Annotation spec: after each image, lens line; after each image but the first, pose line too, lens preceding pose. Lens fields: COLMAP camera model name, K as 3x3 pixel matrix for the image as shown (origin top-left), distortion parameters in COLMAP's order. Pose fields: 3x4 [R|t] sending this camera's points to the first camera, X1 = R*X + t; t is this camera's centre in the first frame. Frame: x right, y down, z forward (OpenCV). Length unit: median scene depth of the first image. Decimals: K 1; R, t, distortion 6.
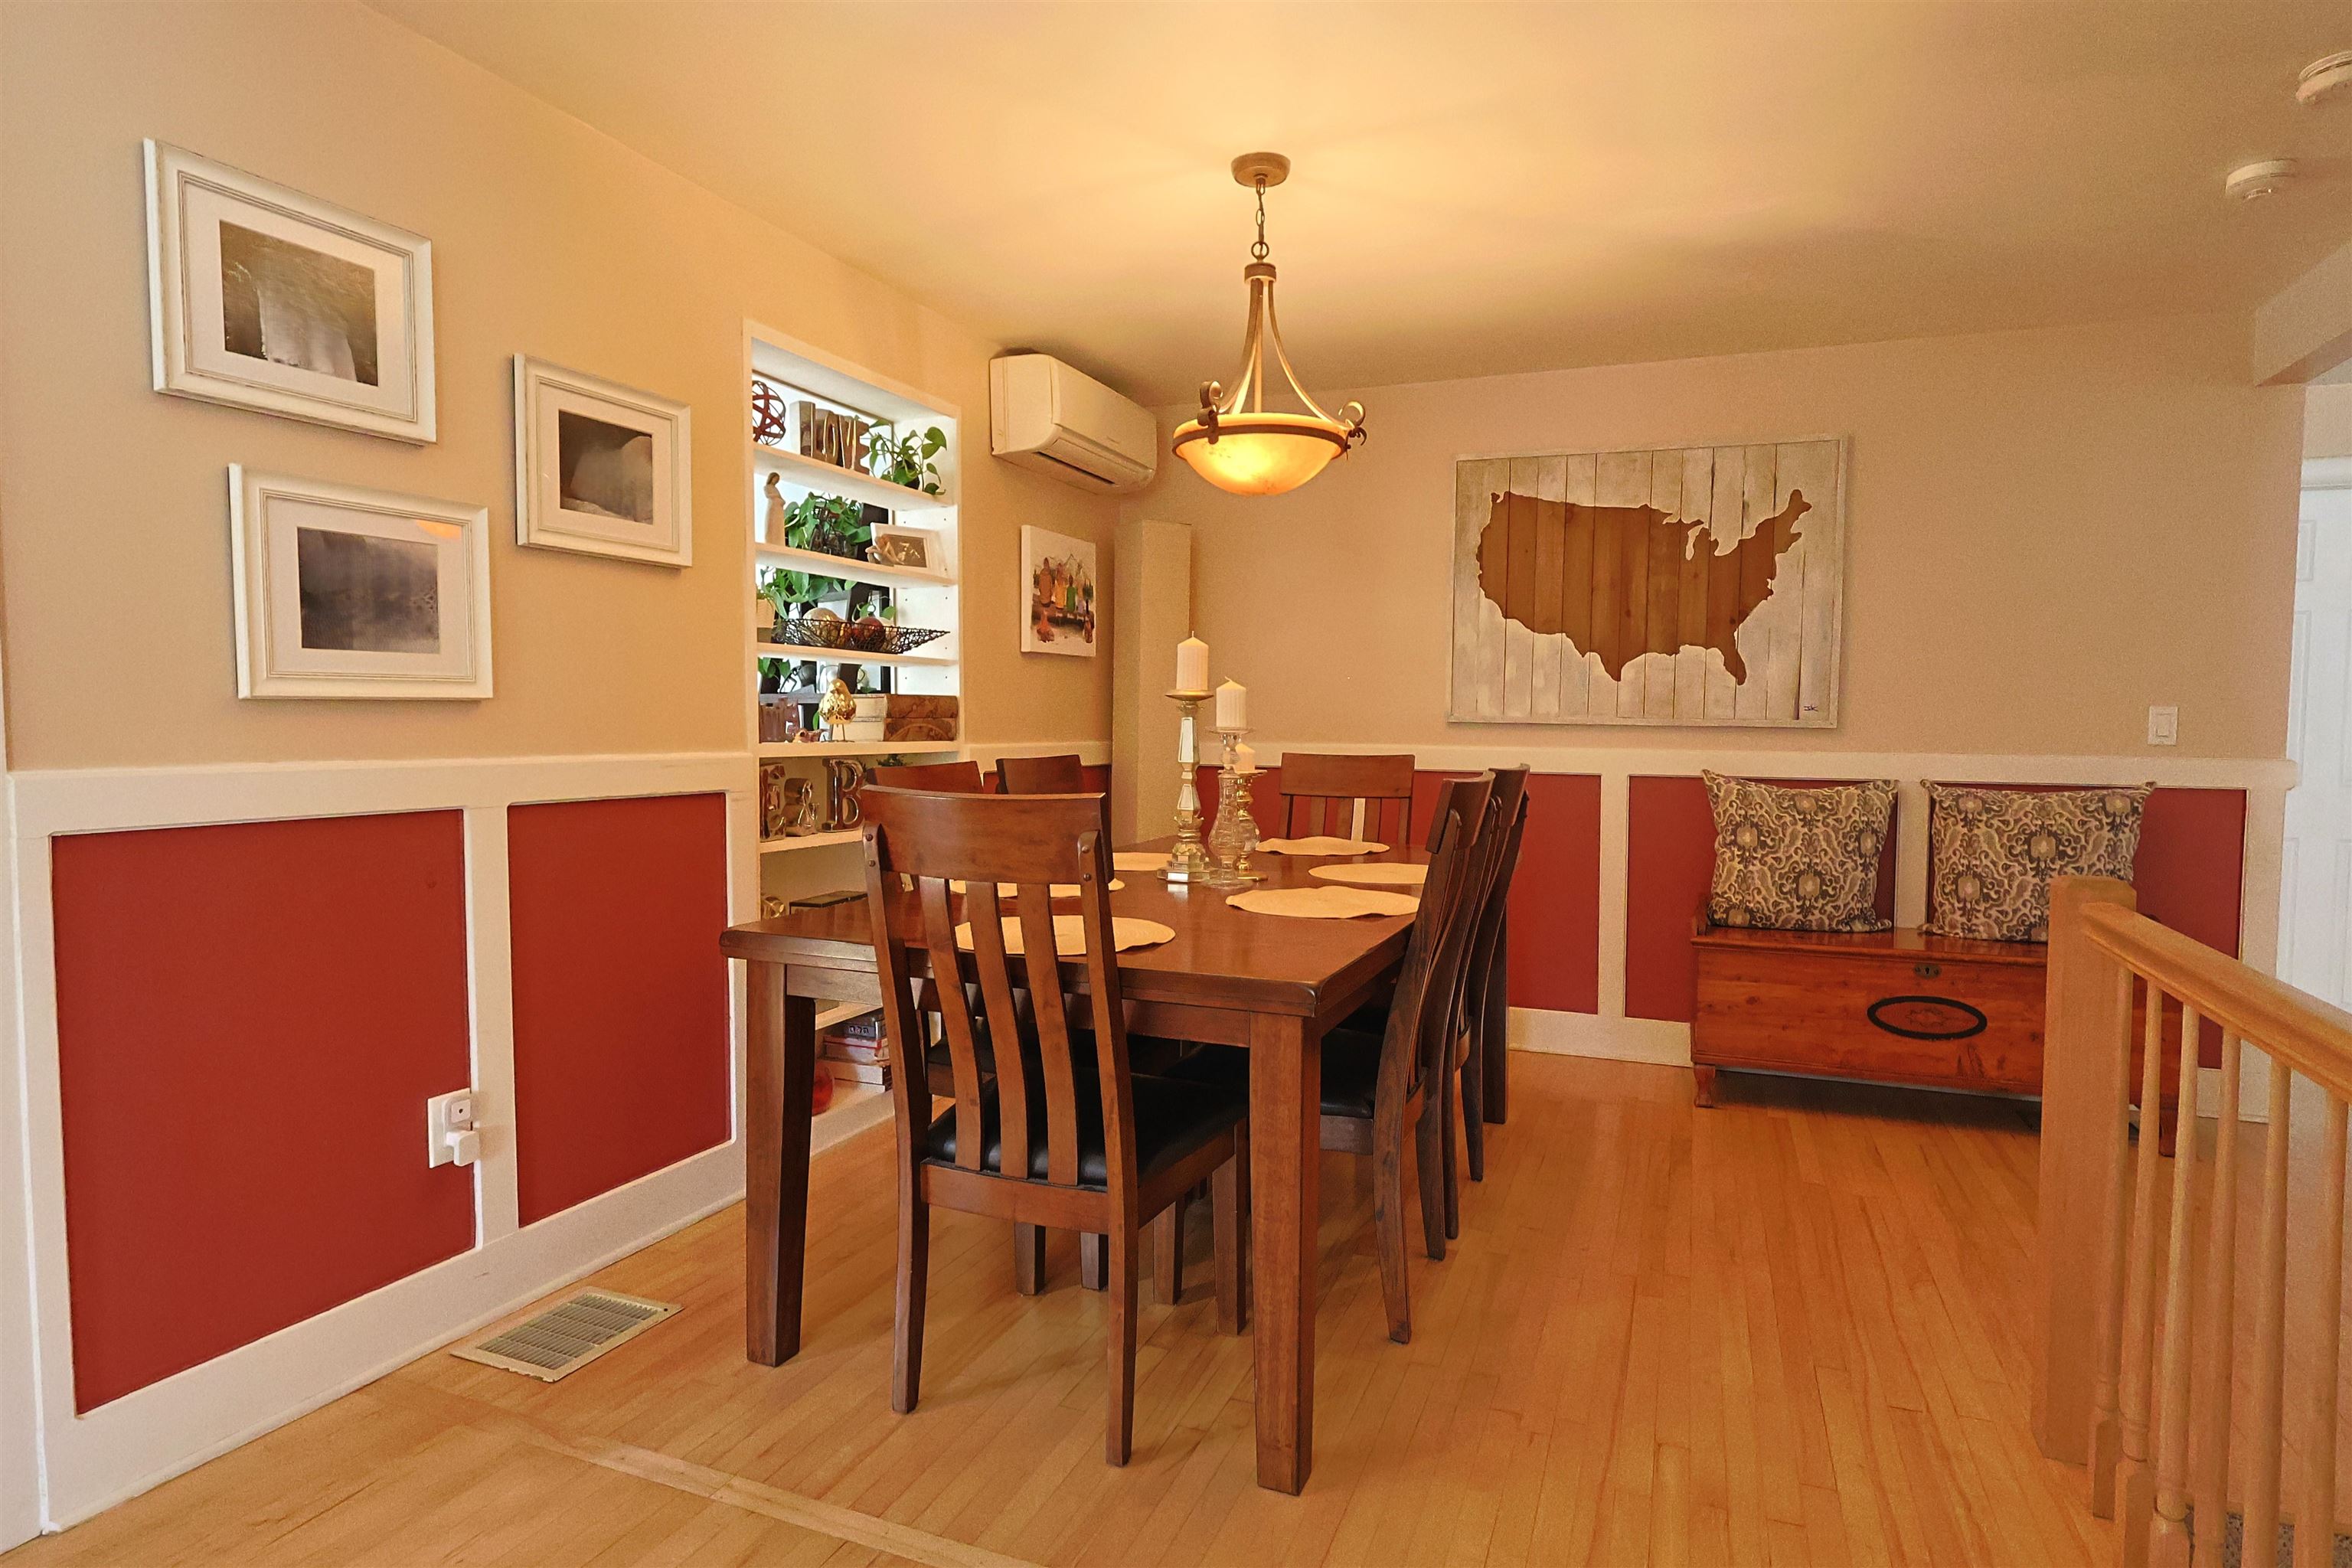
lens RADIAL K [[1293.6, 0, 1181.6], [0, 1293.6, 787.5], [0, 0, 1]] dist [0.001031, 0.001918]
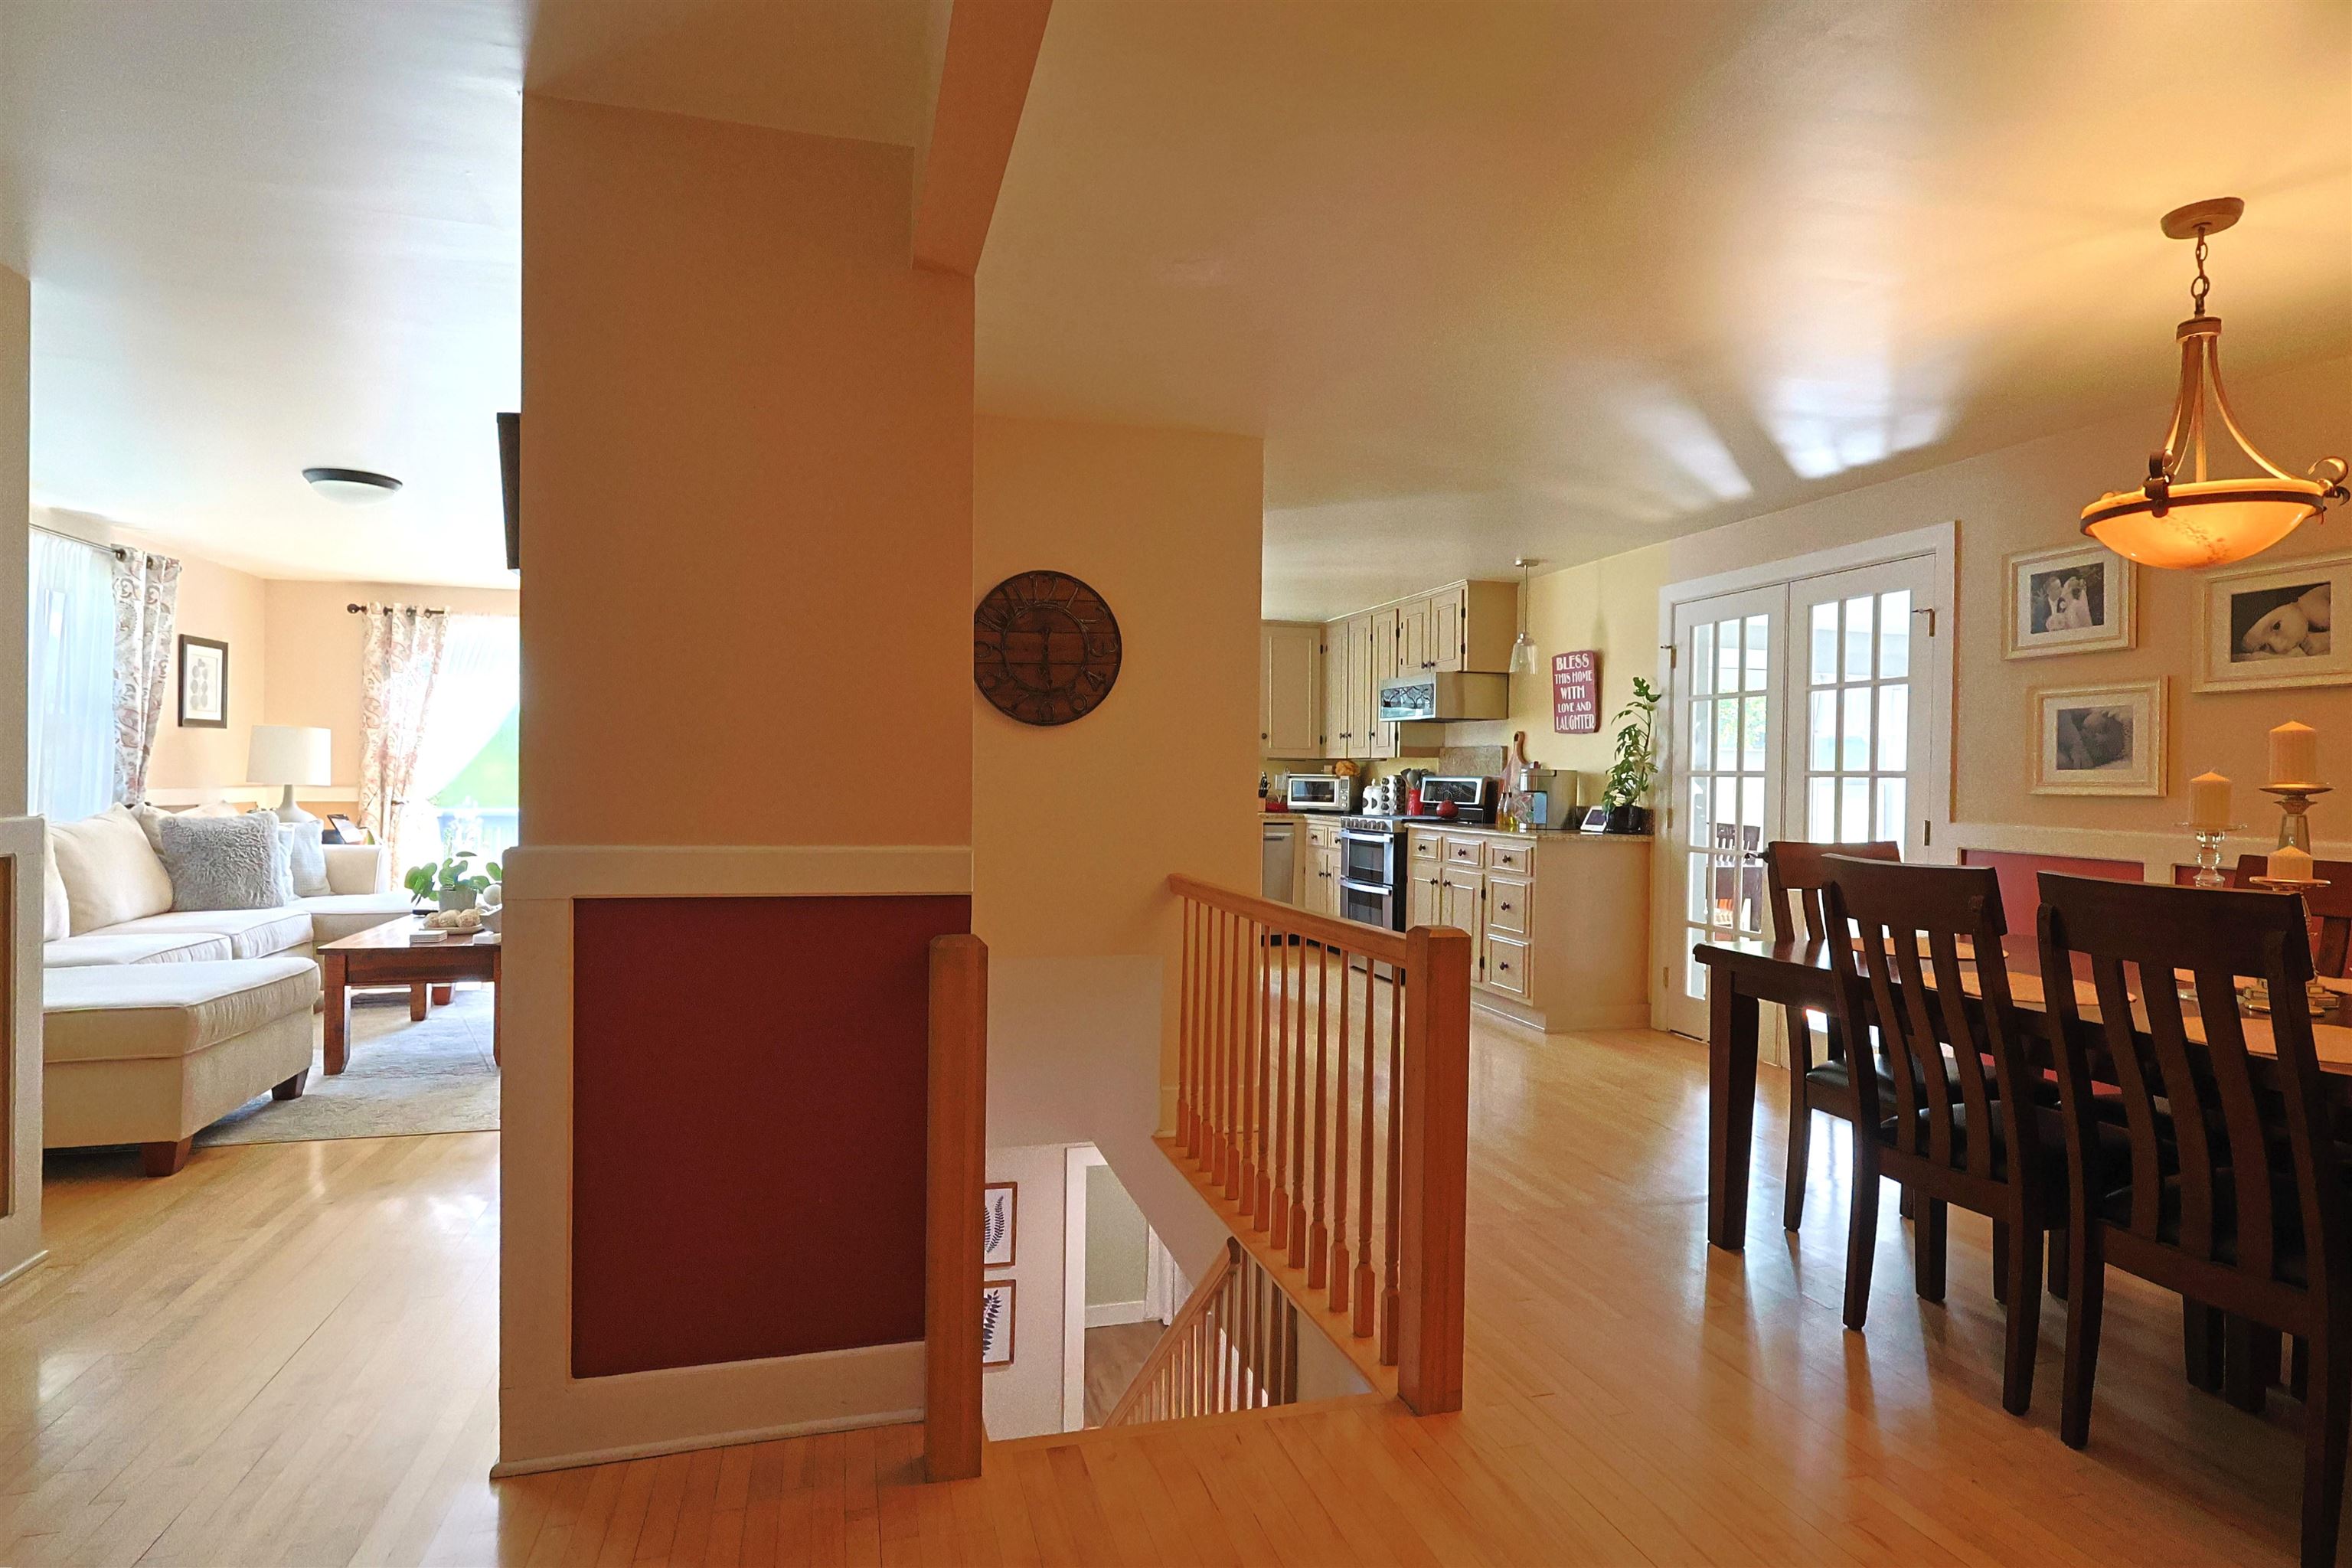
lens RADIAL K [[1207.0, 0, 1198.6], [0, 1207.0, 767.5], [0, 0, 1]] dist [-0.003907, 0.002447]
pose [[-0.787381, -0.021816, -0.616080, 0.859103], [-0.055605, 0.997813, 0.035732, -0.059405], [0.613954, 0.062392, -0.786872, 0.944061]]
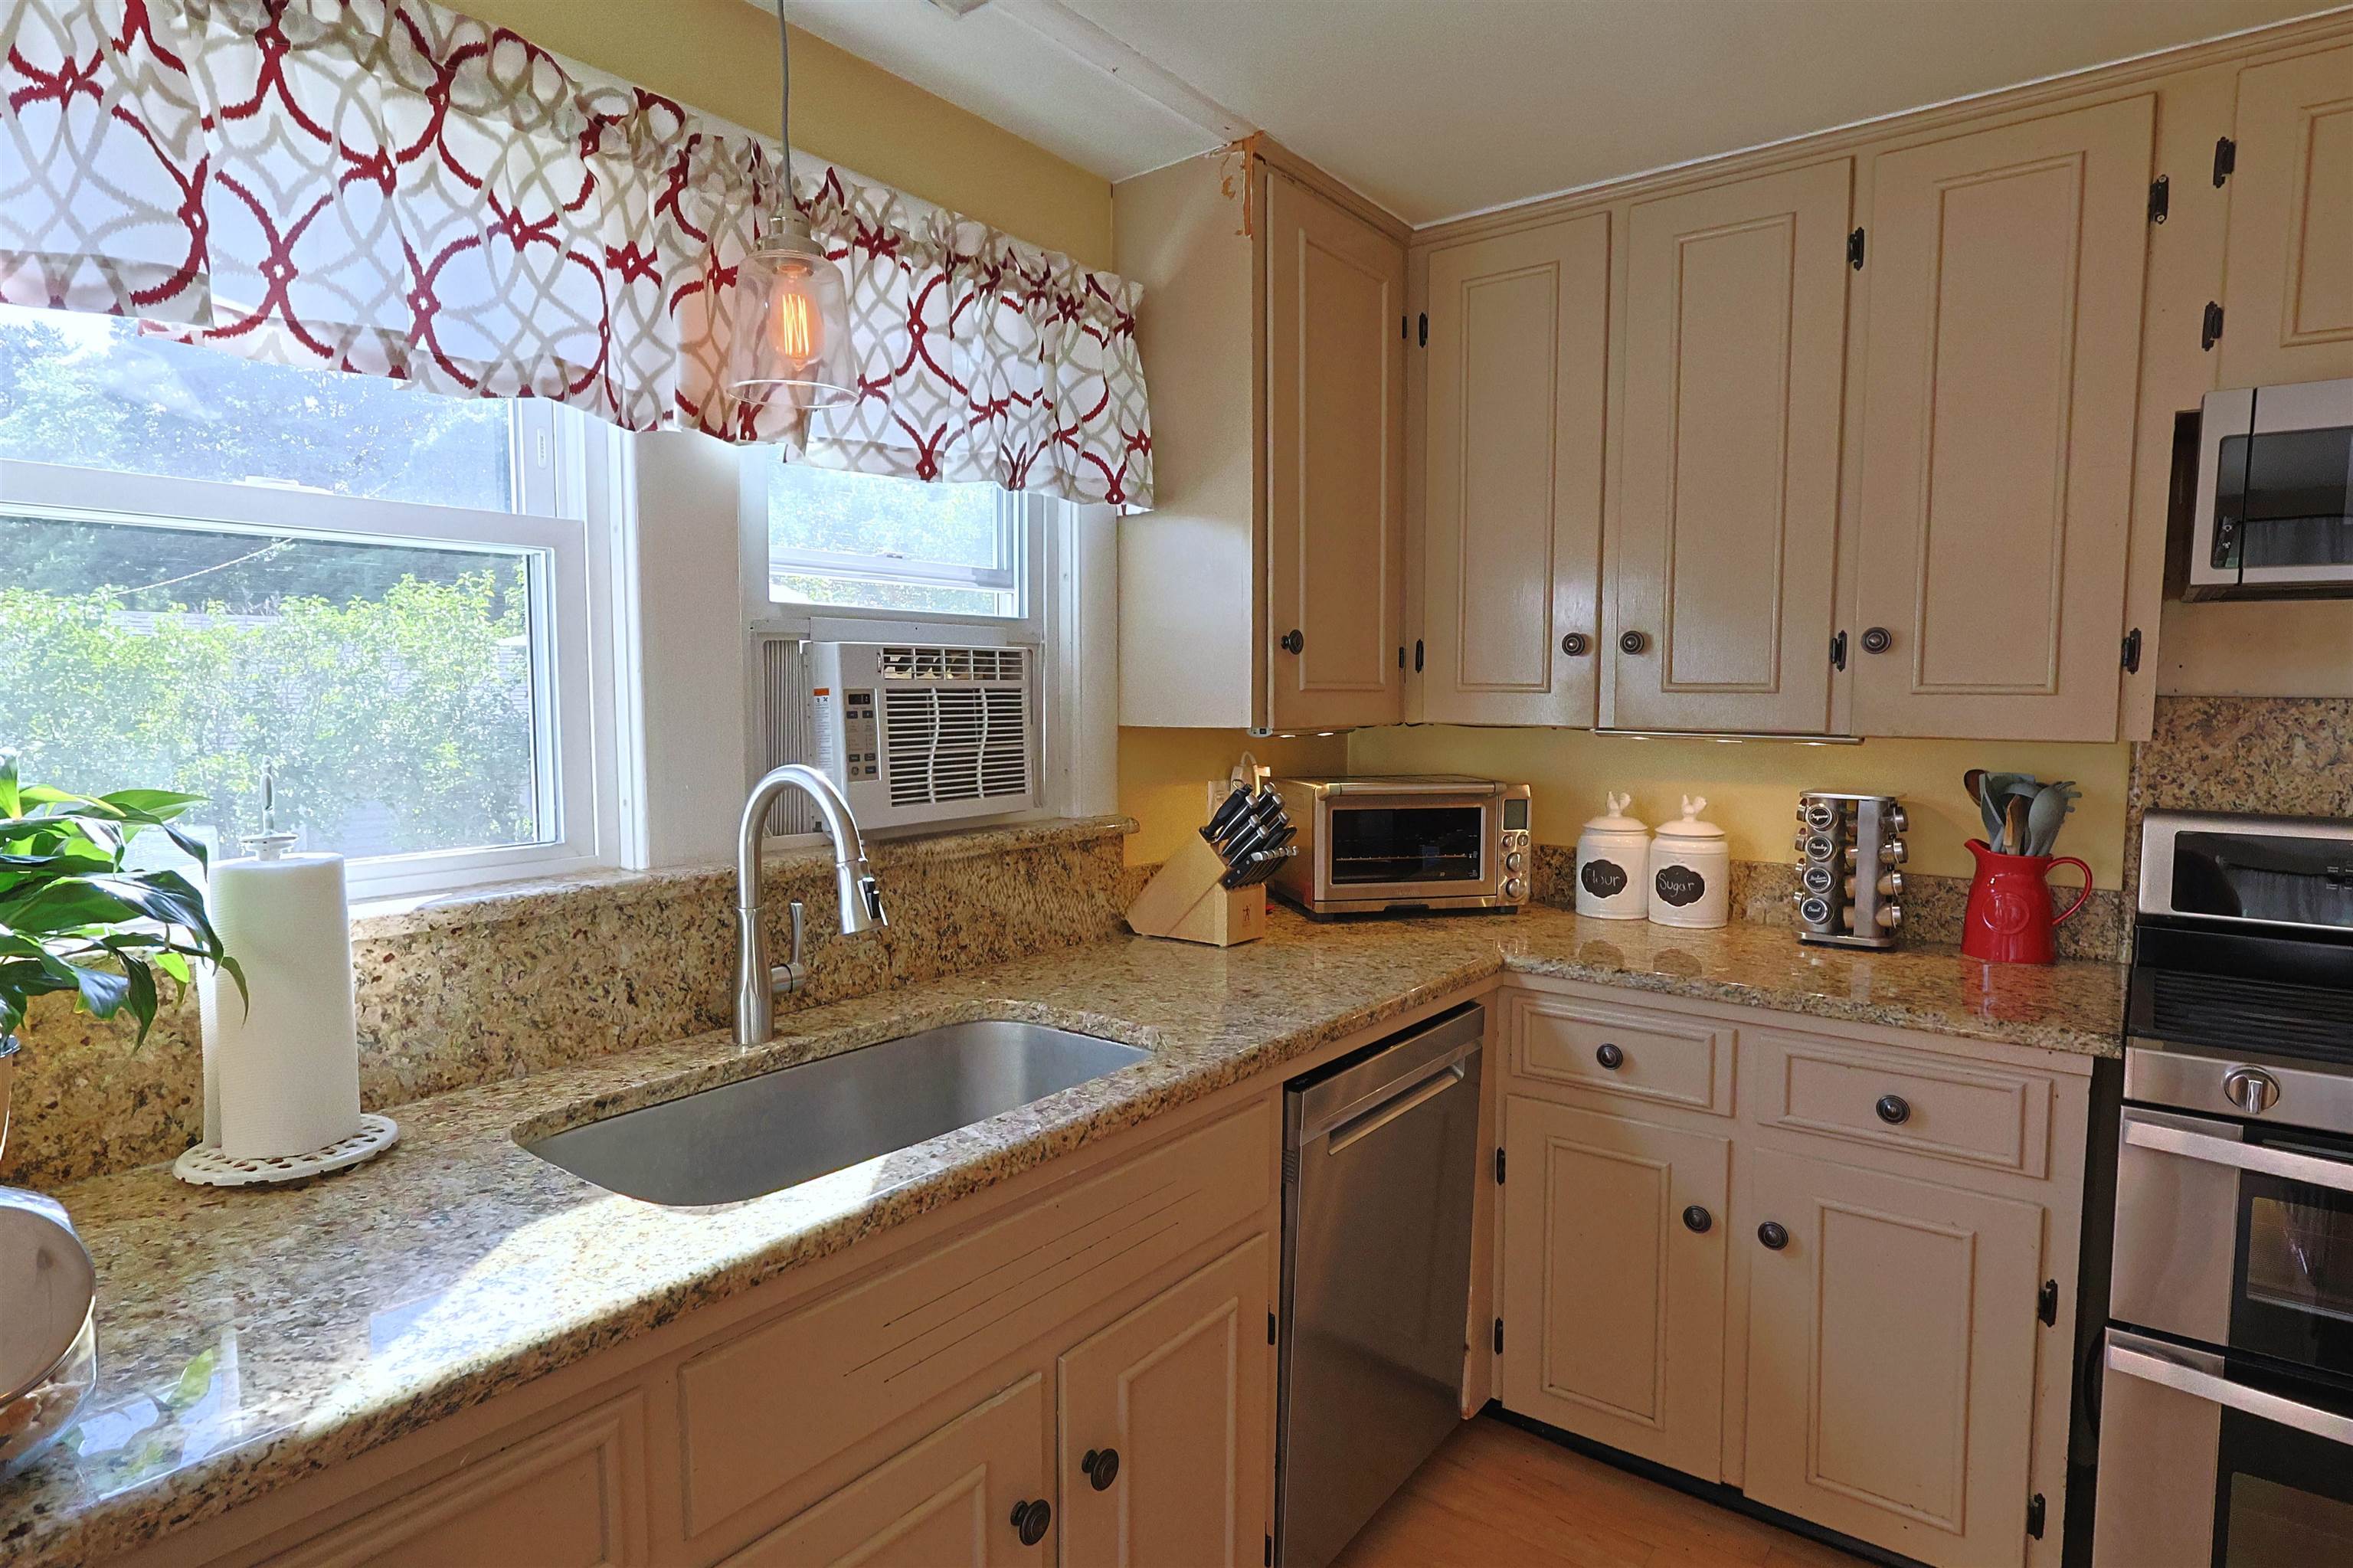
lens RADIAL K [[1251.5, 0, 1194.2], [0, 1251.5, 782.7], [0, 0, 1]] dist [-0.004746, 0.001687]
pose [[-0.259810, 0.066910, -0.963339, -0.138682], [-0.061422, 0.994432, 0.085635, -0.023138], [0.963704, 0.081419, -0.254253, -0.797640]]
